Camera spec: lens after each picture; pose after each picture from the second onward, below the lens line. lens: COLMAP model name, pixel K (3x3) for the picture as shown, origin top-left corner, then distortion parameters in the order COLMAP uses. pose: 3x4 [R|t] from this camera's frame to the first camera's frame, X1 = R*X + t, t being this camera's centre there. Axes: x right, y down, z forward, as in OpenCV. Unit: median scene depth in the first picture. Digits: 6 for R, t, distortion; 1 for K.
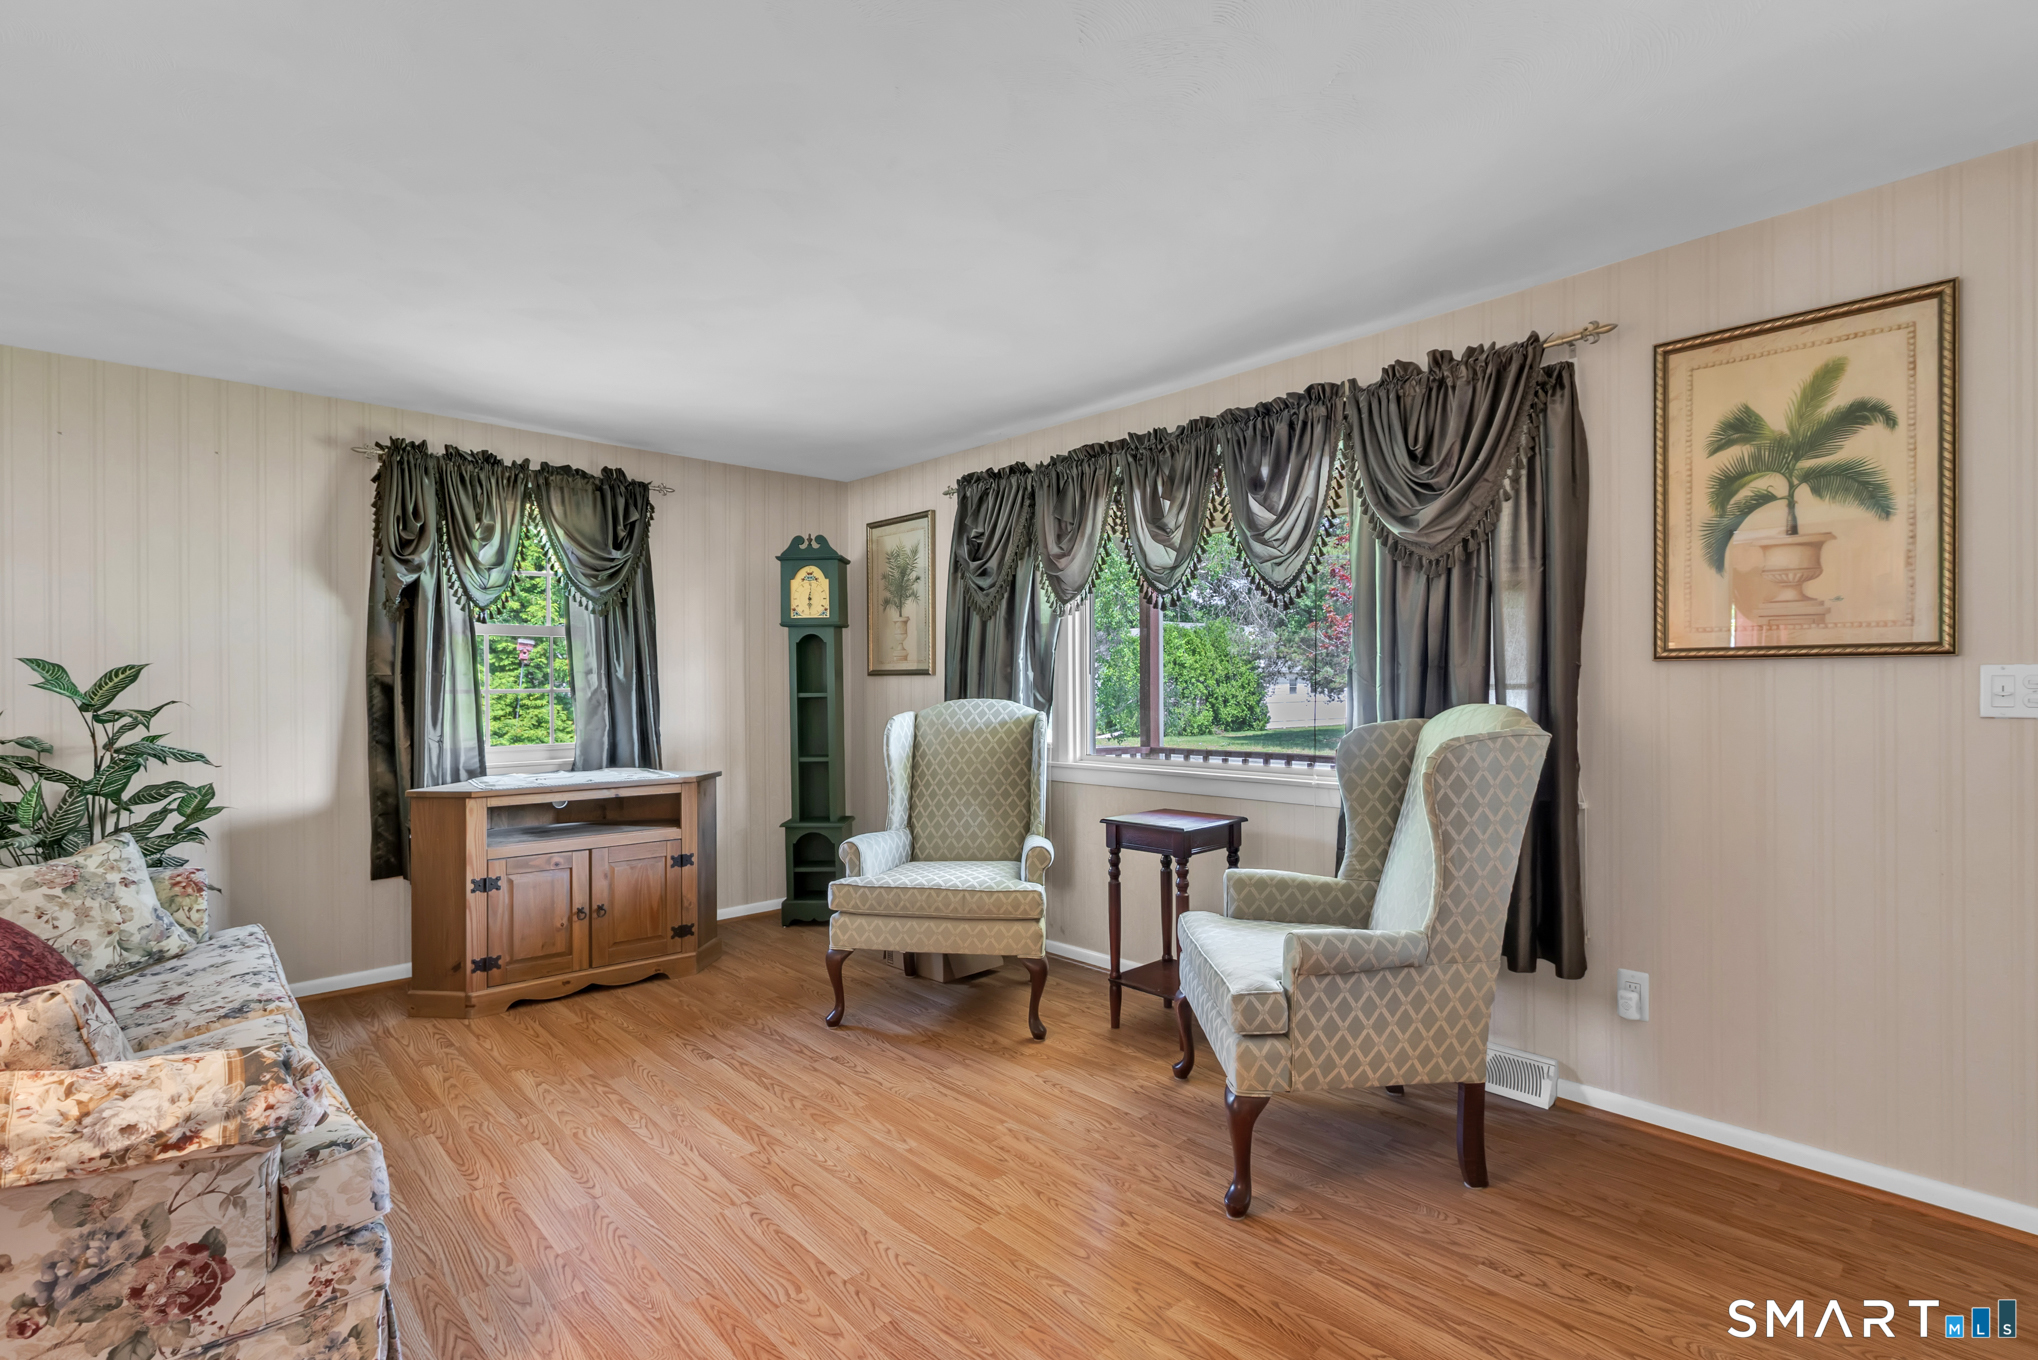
lens RADIAL K [[951.3, 0, 1014.4], [0, 951.3, 684.9], [0, 0, 1]] dist [0.002114, 0.000359]
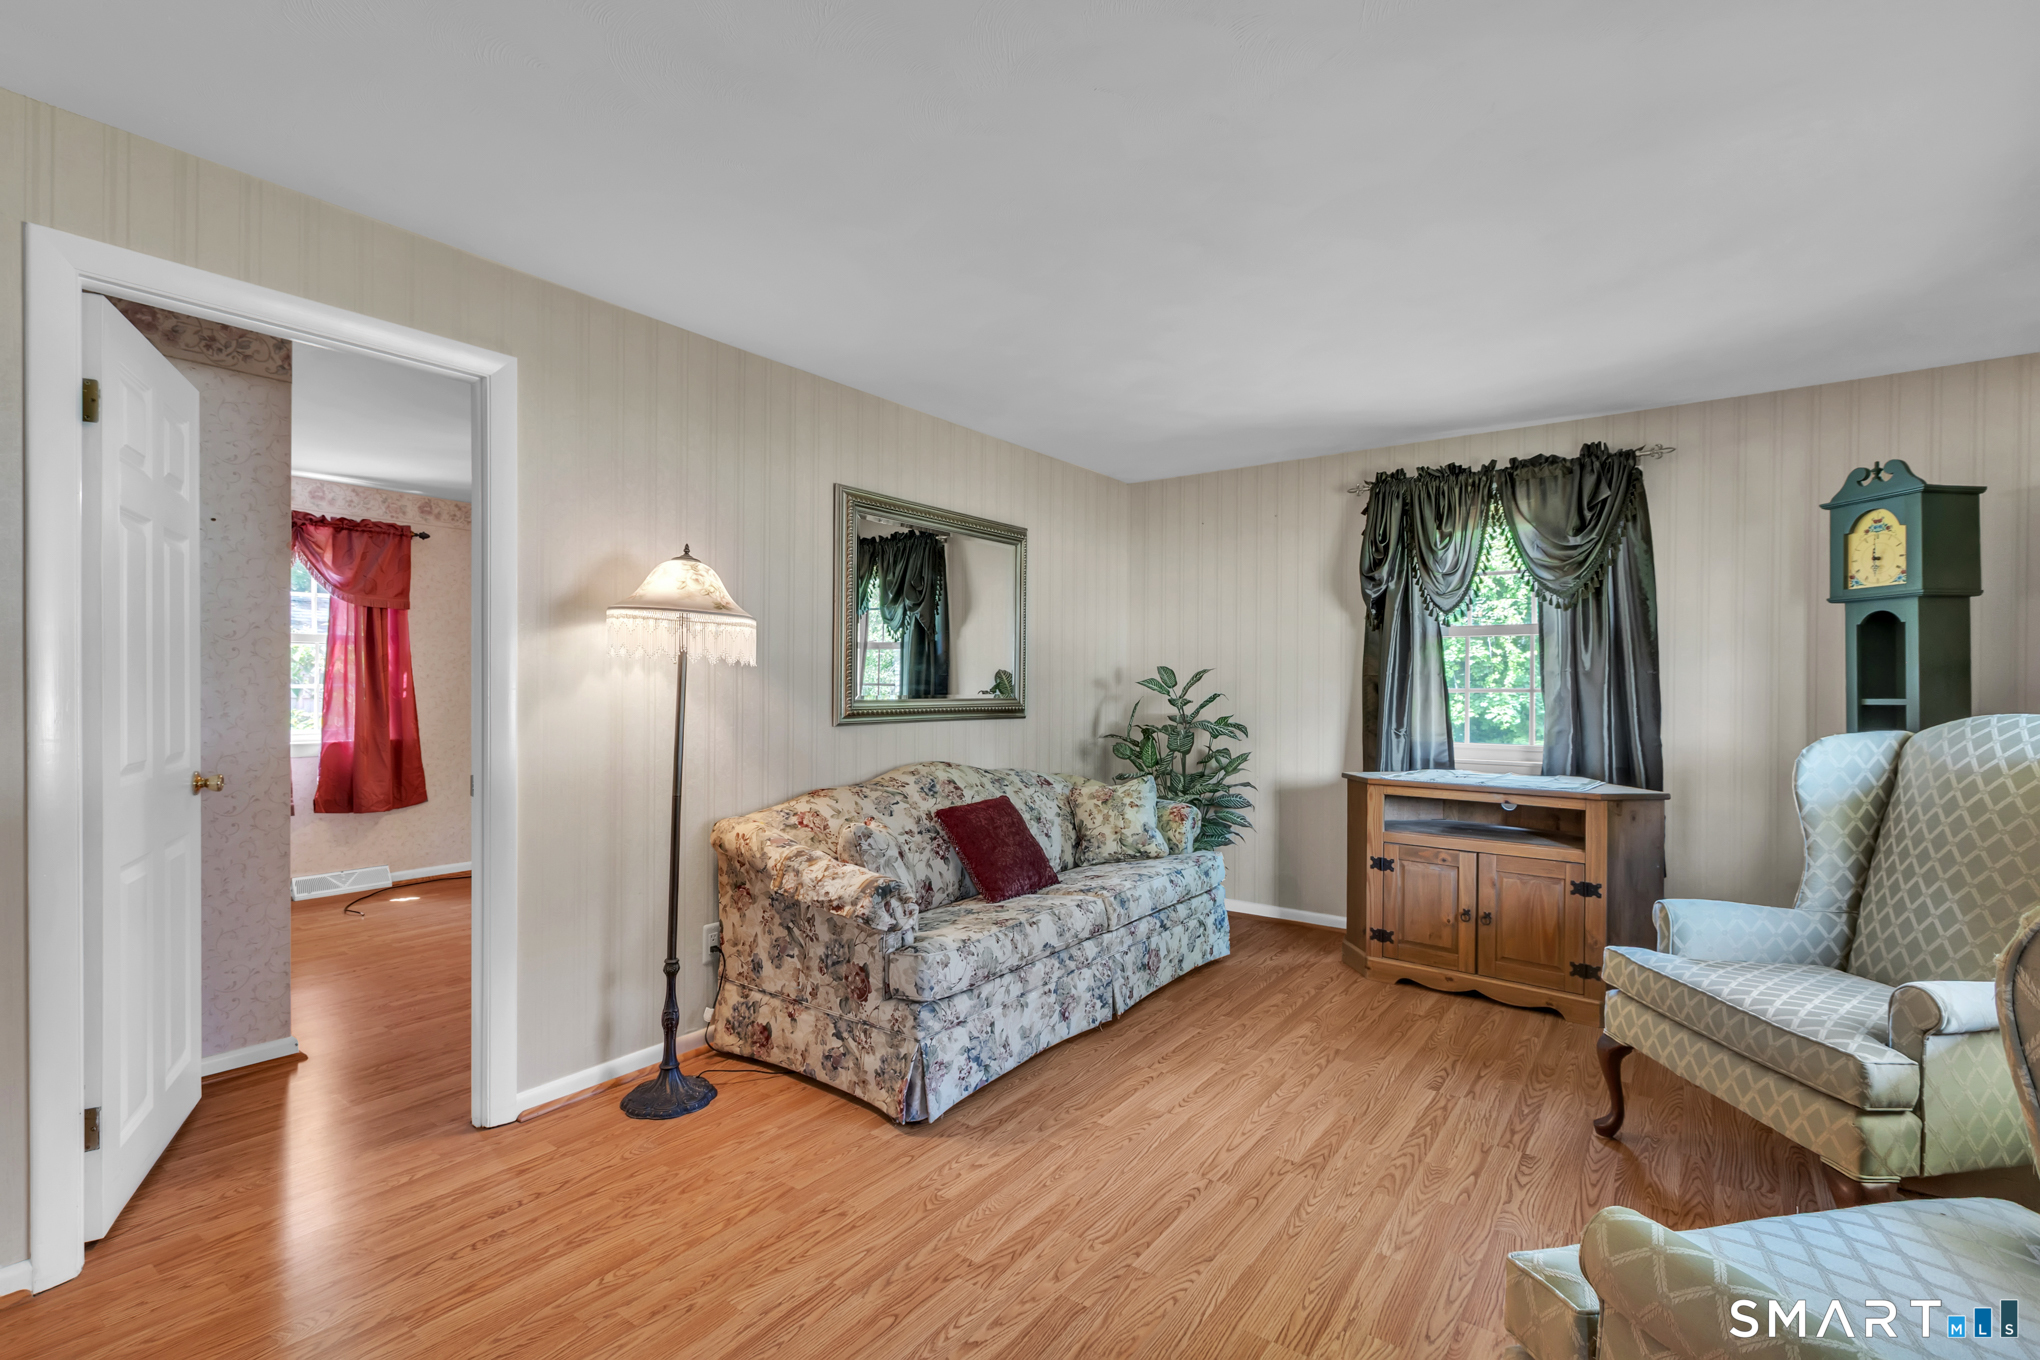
lens RADIAL K [[927.8, 0, 1014.4], [0, 927.8, 686.9], [0, 0, 1]] dist [-0.001531, -0.000492]
pose [[0.184325, 0.008072, -0.982832, 0.411381], [-0.004711, 0.999962, 0.007330, -0.002208], [0.982854, 0.003279, 0.184356, 0.366429]]
